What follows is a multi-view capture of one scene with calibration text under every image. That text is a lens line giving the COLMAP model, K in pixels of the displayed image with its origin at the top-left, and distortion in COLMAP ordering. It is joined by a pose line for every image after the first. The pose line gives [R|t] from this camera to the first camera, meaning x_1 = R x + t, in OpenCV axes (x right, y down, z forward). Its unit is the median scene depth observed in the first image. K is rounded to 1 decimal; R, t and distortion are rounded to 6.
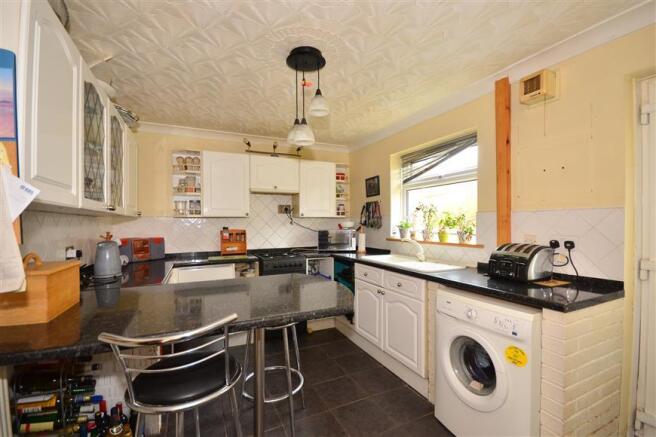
lens RADIAL K [[288.8, 0, 328.7], [0, 288.8, 220.6], [0, 0, 1]] dist [-0.001710, -0.000168]
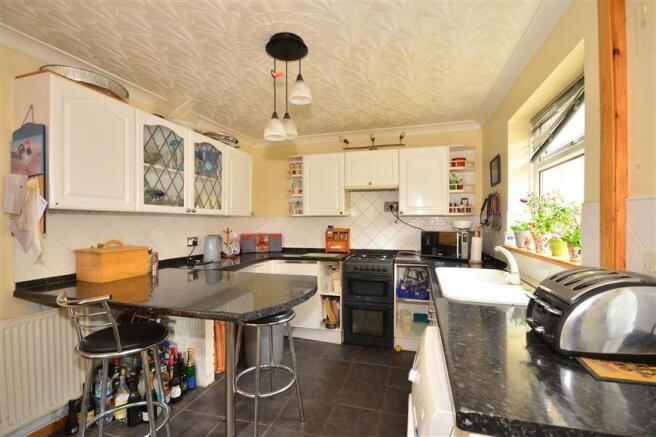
lens RADIAL K [[299.1, 0, 329.4], [0, 299.1, 221.4], [0, 0, 1]] dist [0.002727, 0.000441]
pose [[0.746642, 0.005185, -0.665206, 0.352710], [0.000913, 0.999961, 0.008818, -0.002158], [0.665225, -0.007191, 0.746608, 0.194584]]
